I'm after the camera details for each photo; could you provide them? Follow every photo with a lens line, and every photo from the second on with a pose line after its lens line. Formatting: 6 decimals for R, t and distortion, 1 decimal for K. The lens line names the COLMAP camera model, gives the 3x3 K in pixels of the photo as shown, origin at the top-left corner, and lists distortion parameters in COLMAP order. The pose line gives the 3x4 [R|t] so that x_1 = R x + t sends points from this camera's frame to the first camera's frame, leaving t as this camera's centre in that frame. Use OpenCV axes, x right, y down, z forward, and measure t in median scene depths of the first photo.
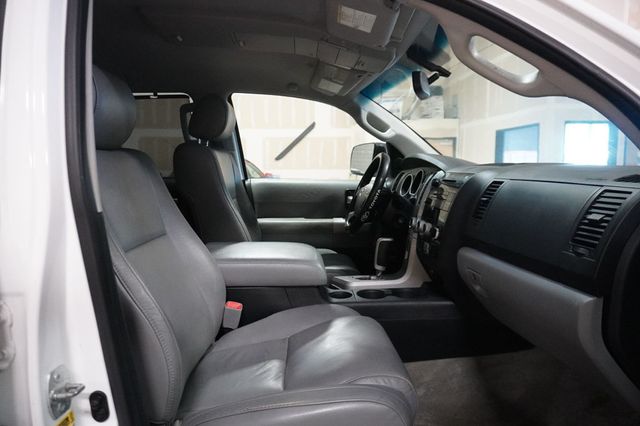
lens RADIAL K [[429.6, 0, 320.0], [0, 429.6, 213.0], [0, 0, 1]] dist [-0.006006, 0.001012]
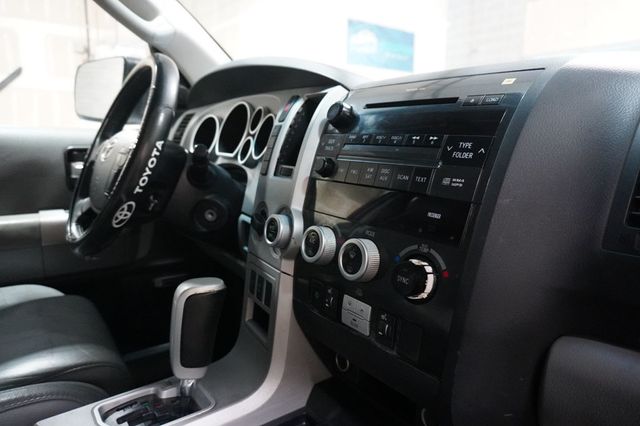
lens RADIAL K [[429.6, 0, 320.0], [0, 429.6, 213.0], [0, 0, 1]] dist [-0.006006, 0.001012]
pose [[0.840798, -0.081527, 0.535174, 0.043657], [0.040955, 0.995341, 0.087284, -0.016584], [-0.539797, -0.051470, 0.840220, 0.528130]]
